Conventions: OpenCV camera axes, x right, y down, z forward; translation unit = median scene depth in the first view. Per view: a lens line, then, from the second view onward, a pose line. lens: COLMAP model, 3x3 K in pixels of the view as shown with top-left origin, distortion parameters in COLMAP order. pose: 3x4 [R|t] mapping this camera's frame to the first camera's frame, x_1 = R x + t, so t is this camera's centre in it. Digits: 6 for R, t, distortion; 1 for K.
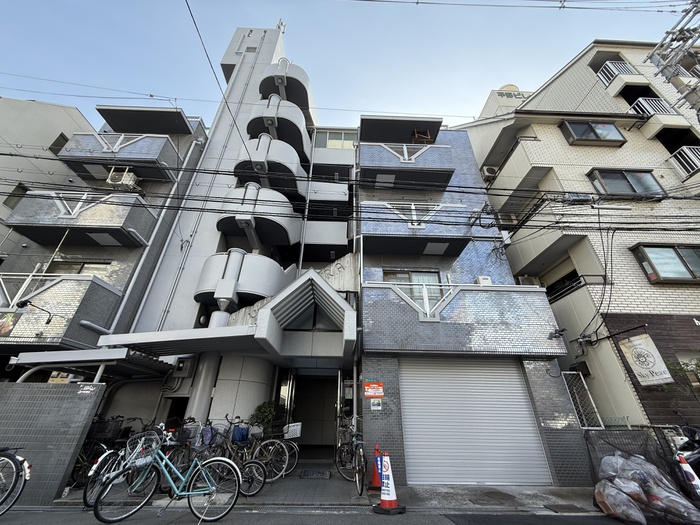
lens RADIAL K [[277.0, 0, 350.1], [0, 277.0, 262.4], [0, 0, 1]] dist [0.000560, -0.000088]
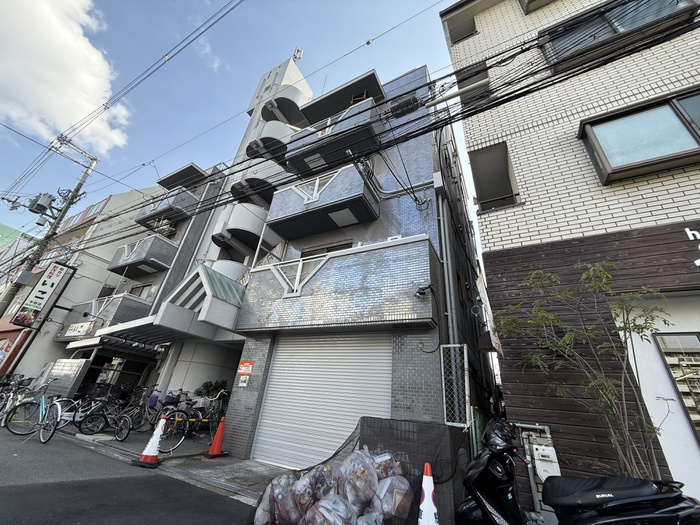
lens RADIAL K [[277.0, 0, 349.6], [0, 277.0, 262.1], [0, 0, 1]] dist [0.000560, -0.000088]
pose [[0.862306, -0.177749, -0.474166, 0.937252], [0.175163, 0.983267, -0.050047, 0.180065], [0.475128, -0.039900, 0.879012, 0.271539]]
